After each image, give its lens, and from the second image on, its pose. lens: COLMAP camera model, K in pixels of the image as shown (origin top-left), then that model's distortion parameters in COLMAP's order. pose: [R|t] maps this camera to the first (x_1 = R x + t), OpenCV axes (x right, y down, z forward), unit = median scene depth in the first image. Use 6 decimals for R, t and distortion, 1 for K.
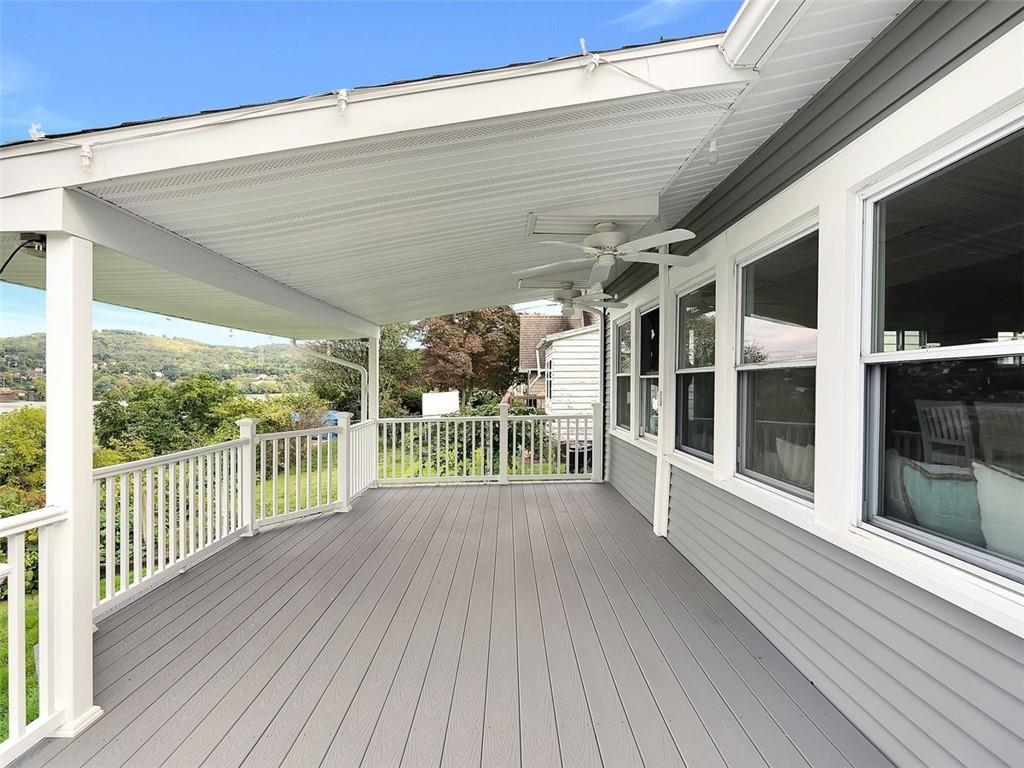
lens RADIAL K [[534.2, 0, 512.0], [0, 534.2, 384.0], [0, 0, 1]] dist [0.000657, 0.000656]
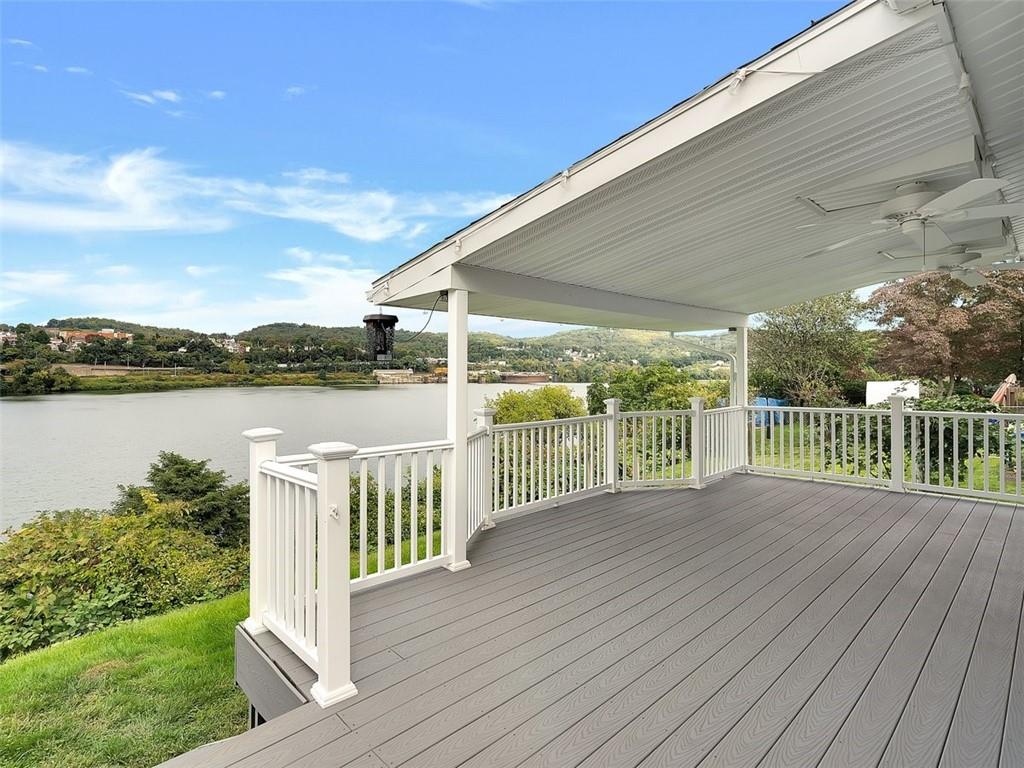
lens RADIAL K [[519.8, 0, 496.7], [0, 519.8, 349.1], [0, 0, 1]] dist [-0.003660, -0.000319]
pose [[0.662398, -0.028889, -0.748595, 0.180209], [-0.001334, 0.999209, -0.039741, -0.002457], [0.749151, 0.027323, 0.661836, -0.015713]]
